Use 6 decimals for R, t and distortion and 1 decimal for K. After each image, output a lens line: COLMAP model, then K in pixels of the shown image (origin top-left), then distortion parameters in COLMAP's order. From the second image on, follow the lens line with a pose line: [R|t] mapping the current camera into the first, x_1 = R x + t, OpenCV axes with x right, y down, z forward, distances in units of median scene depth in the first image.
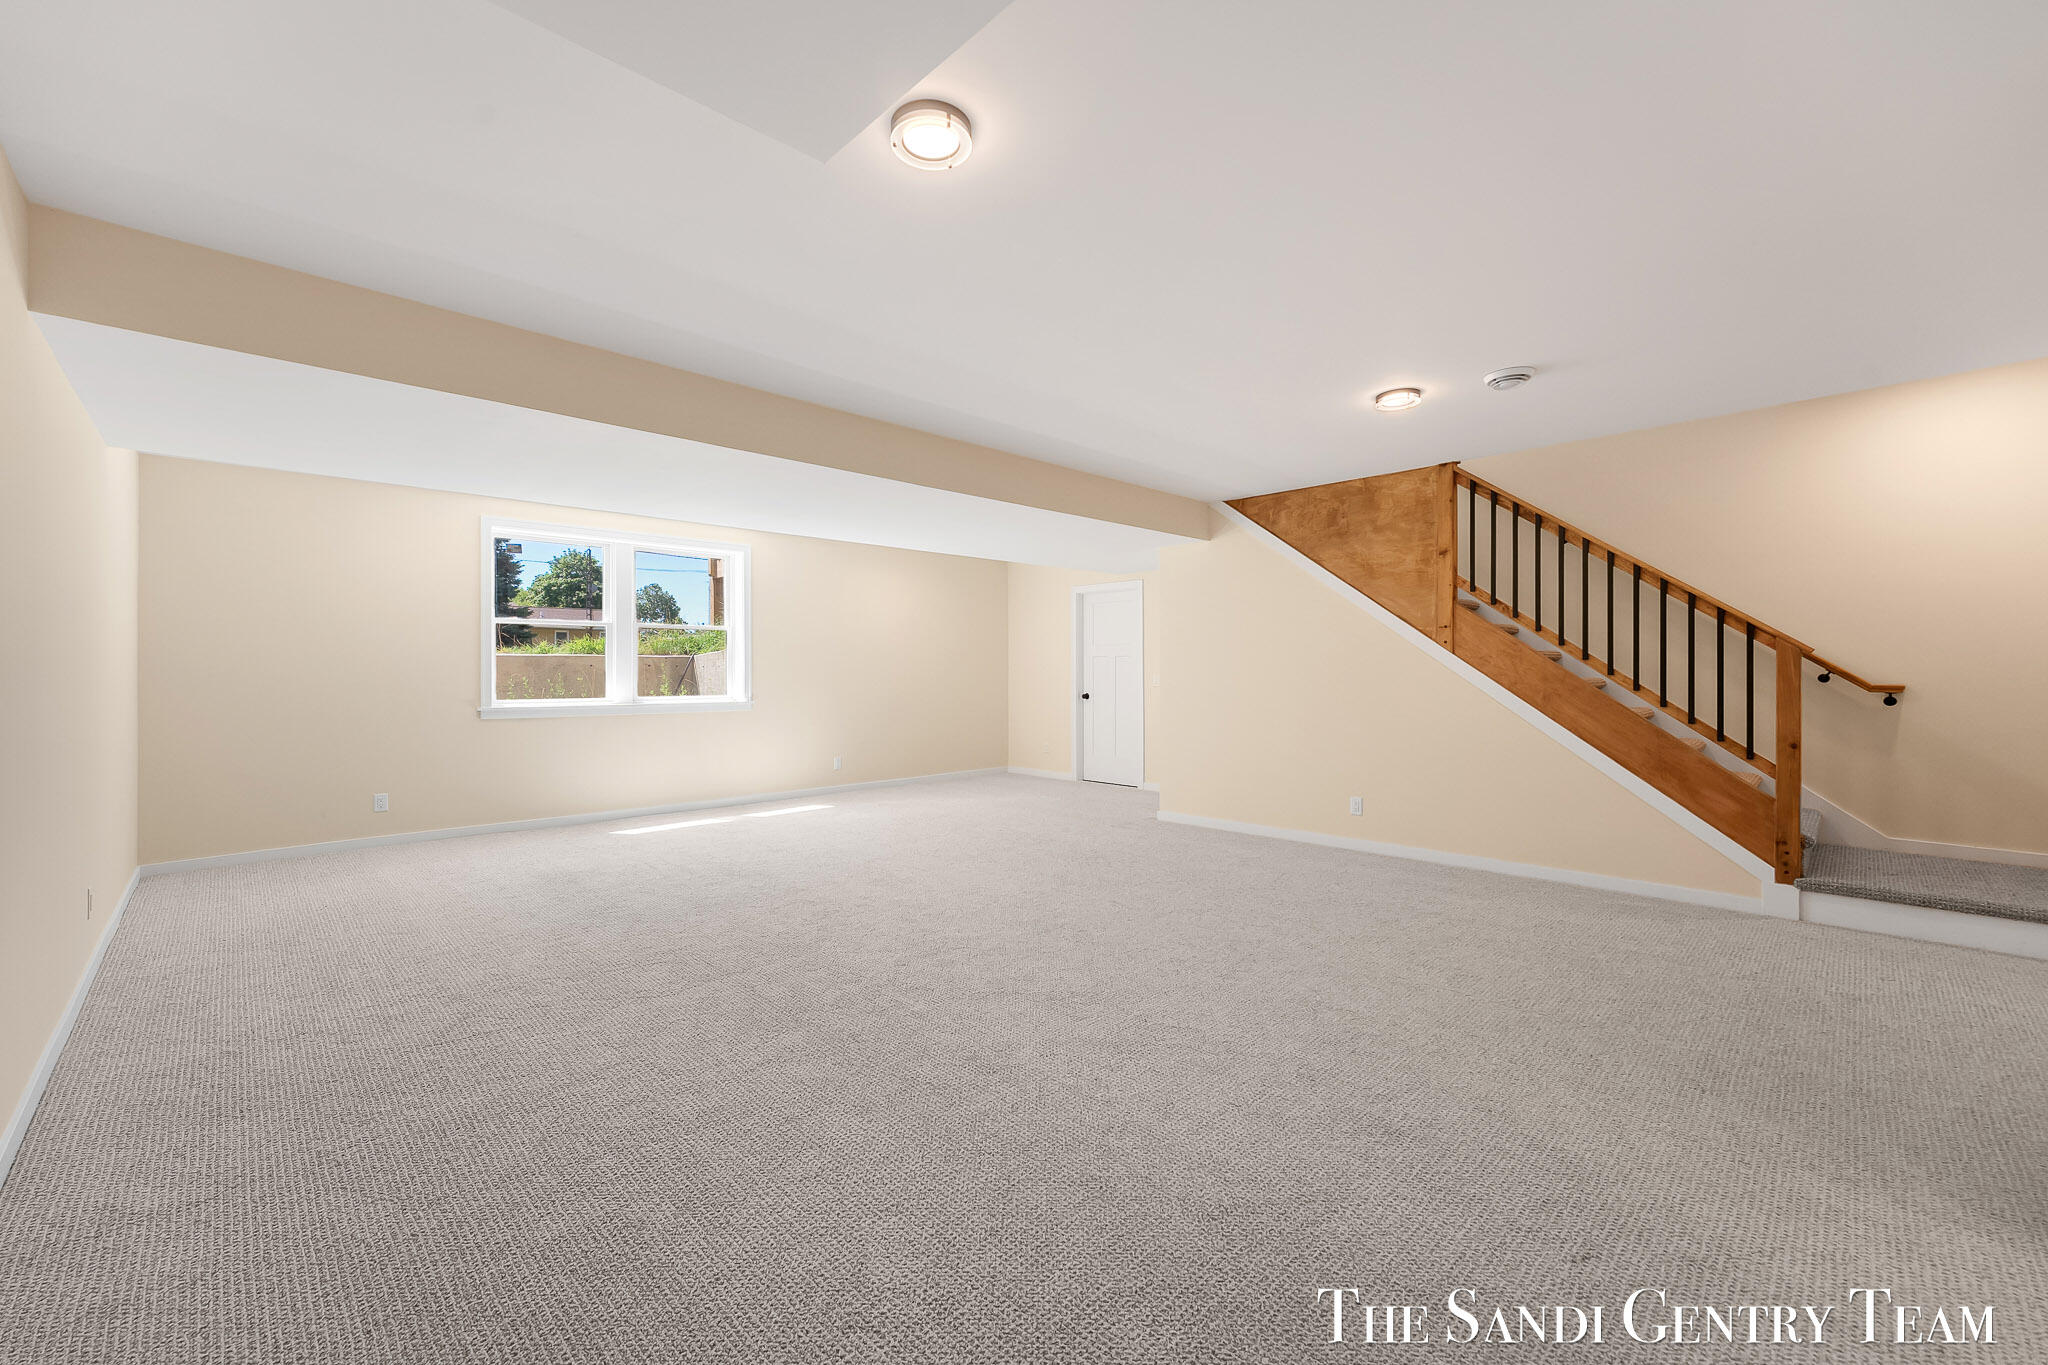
lens RADIAL K [[832.6, 0, 1023.2], [0, 832.6, 682.1], [0, 0, 1]] dist [0.002457, -0.000709]
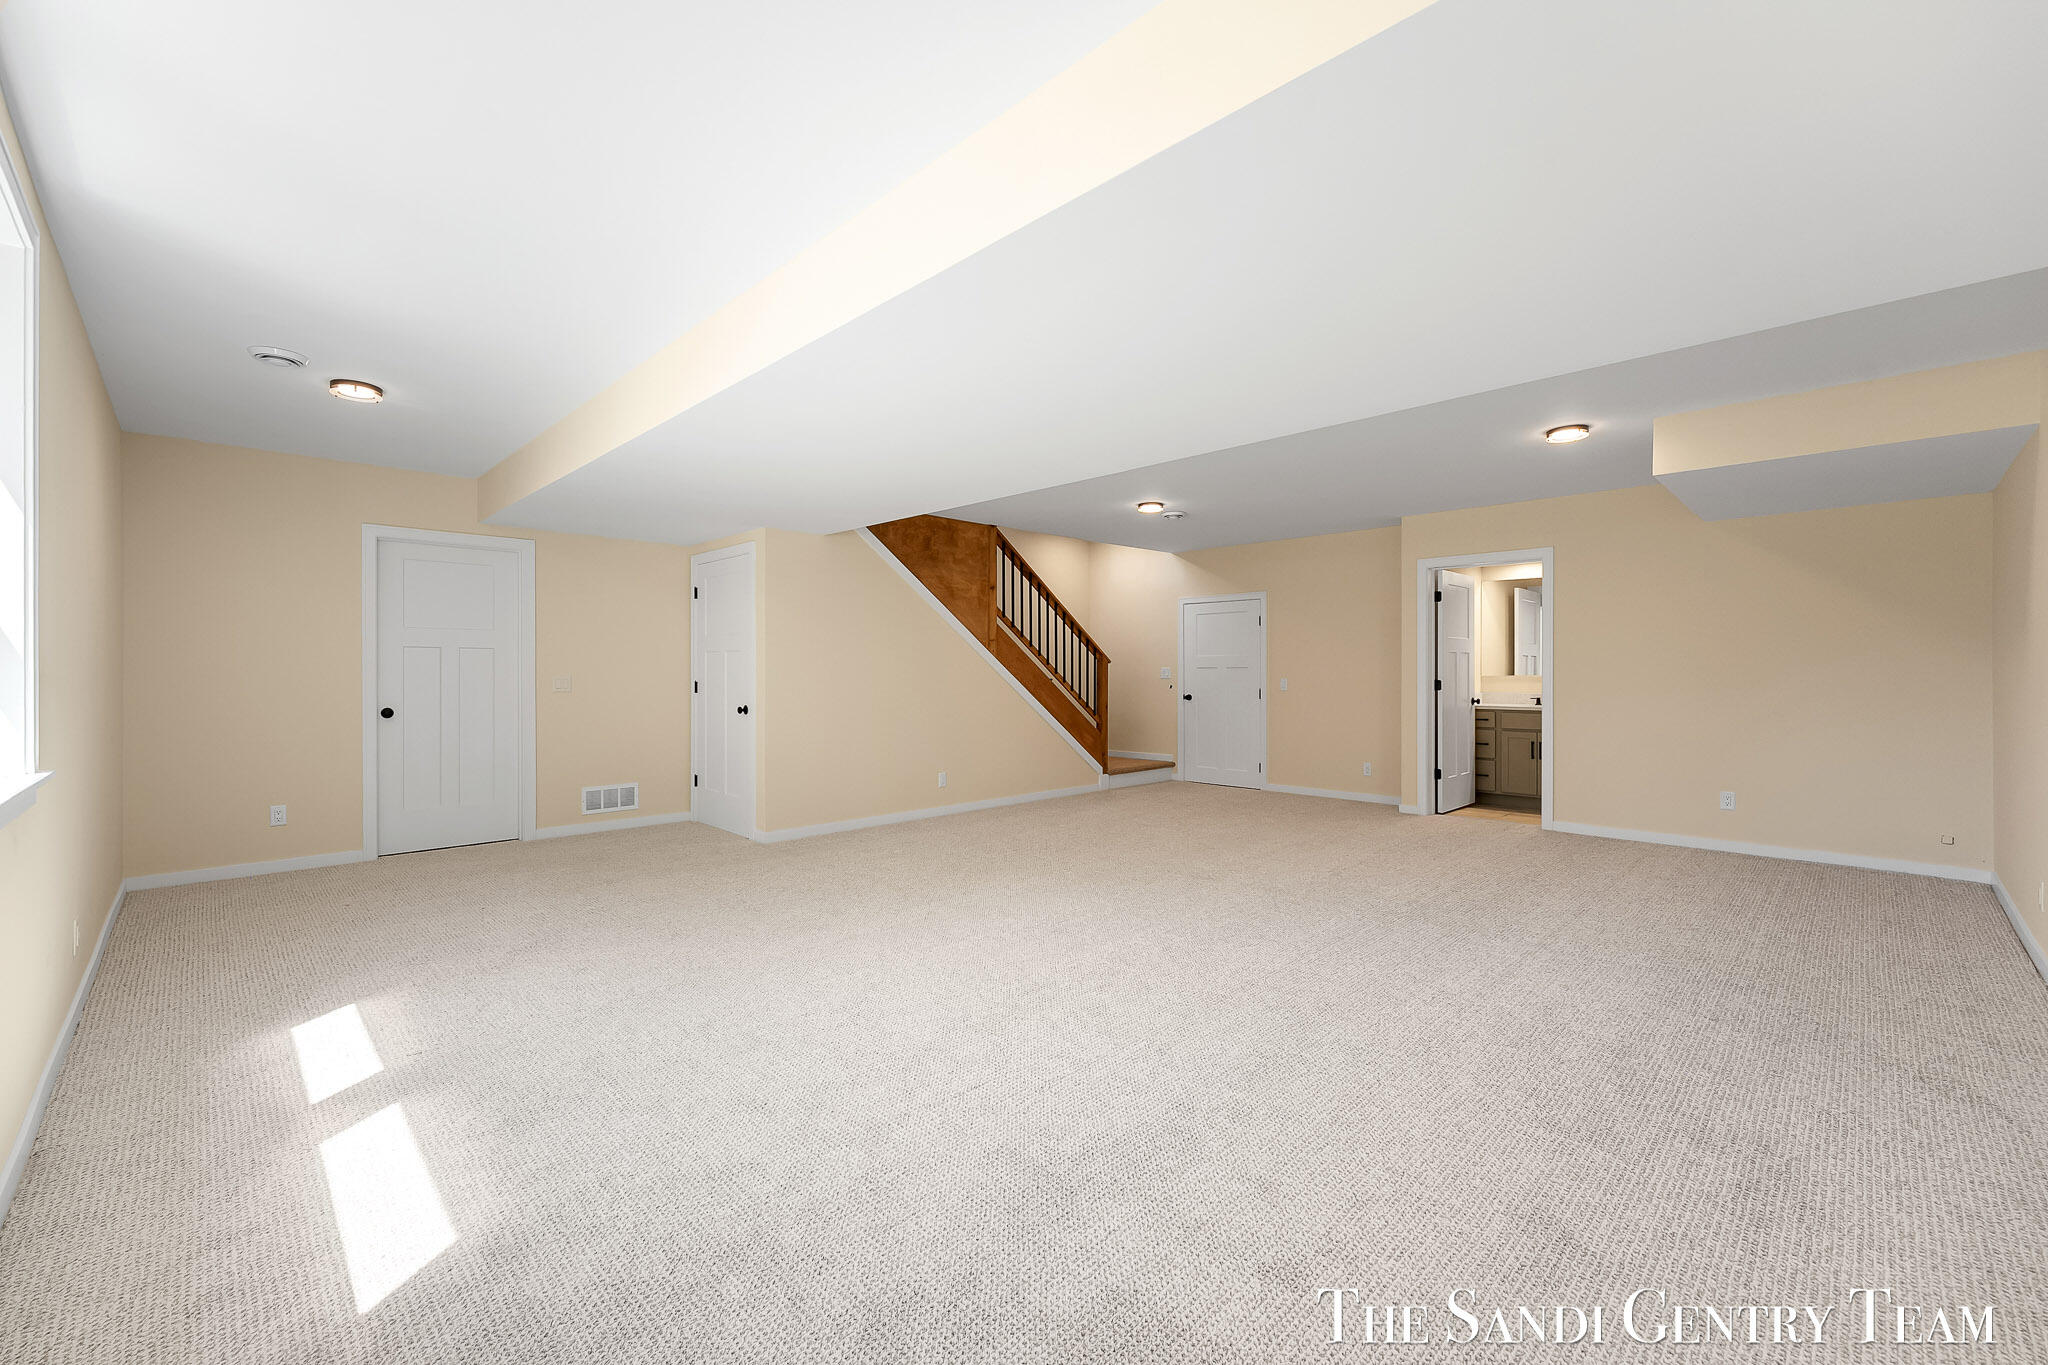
lens RADIAL K [[832.6, 0, 1022.8], [0, 832.6, 669.0], [0, 0, 1]] dist [0.002457, -0.000709]
pose [[-0.024539, -0.008500, 0.999663, -0.861400], [0.003132, 0.999958, 0.008579, -0.028402], [-0.999694, 0.003342, -0.024512, 0.930695]]
